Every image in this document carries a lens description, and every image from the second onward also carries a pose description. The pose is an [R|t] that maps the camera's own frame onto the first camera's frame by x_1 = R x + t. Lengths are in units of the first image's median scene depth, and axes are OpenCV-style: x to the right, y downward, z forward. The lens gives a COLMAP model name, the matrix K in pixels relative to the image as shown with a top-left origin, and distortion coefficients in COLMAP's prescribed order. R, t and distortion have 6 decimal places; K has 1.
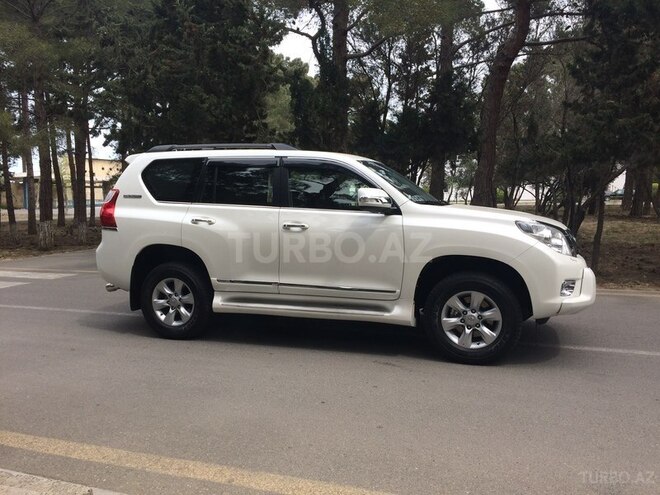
lens RADIAL K [[568.6, 0, 324.2], [0, 568.6, 248.6], [0, 0, 1]] dist [0.094697, -0.132029]
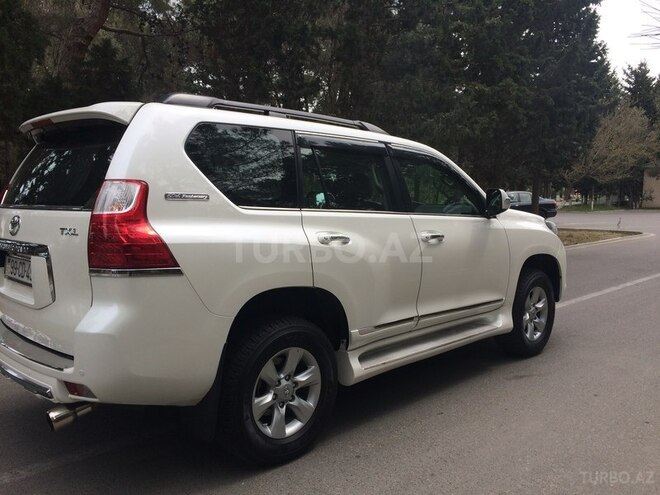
lens RADIAL K [[568.6, 0, 324.2], [0, 568.6, 248.6], [0, 0, 1]] dist [0.094697, -0.132029]
pose [[0.437162, -0.072686, 0.896441, -0.740182], [0.085068, 0.995602, 0.039241, -0.061339], [-0.895351, 0.059104, 0.441422, 0.741242]]
